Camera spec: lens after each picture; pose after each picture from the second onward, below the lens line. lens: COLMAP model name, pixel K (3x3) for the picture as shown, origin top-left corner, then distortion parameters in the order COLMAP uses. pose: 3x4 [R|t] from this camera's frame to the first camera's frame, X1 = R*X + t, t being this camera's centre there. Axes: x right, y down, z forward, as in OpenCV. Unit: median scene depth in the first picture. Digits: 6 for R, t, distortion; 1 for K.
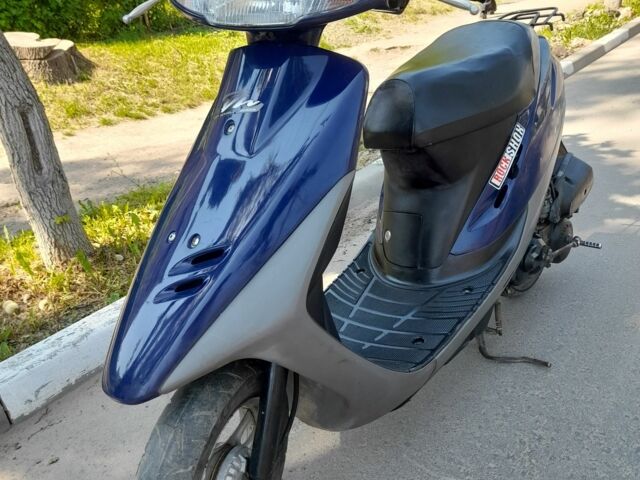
lens RADIAL K [[627.5, 0, 319.7], [0, 627.5, 239.5], [0, 0, 1]] dist [0.042838, -0.036829]
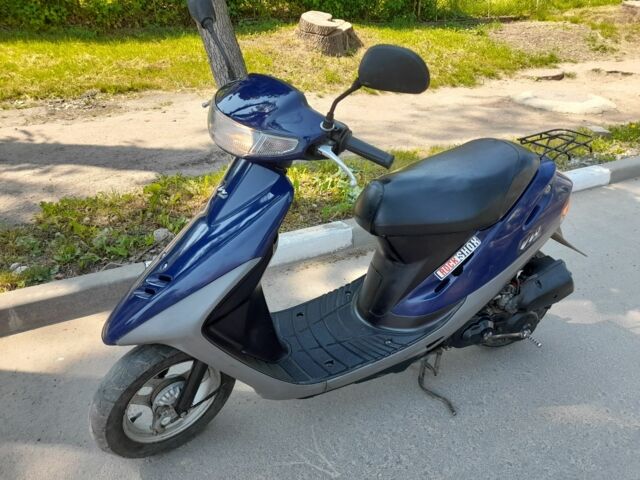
lens RADIAL K [[469.0, 0, 324.1], [0, 469.0, 231.8], [0, 0, 1]] dist [0.068138, -0.083246]
pose [[0.874086, 0.325523, -0.360566, 0.333493], [-0.277261, 0.943796, 0.179933, -0.239875], [0.398873, -0.057306, 0.915214, 0.016211]]
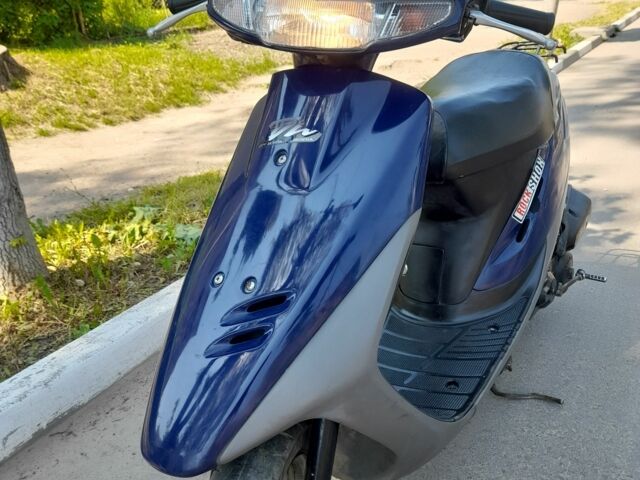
lens RADIAL K [[627.5, 0, 319.7], [0, 627.5, 239.5], [0, 0, 1]] dist [0.042838, -0.036829]
pose [[0.993676, 0.011861, 0.111661, -0.113361], [-0.009151, 0.999652, -0.024759, -0.023536], [-0.111916, 0.023581, 0.993438, 0.058847]]
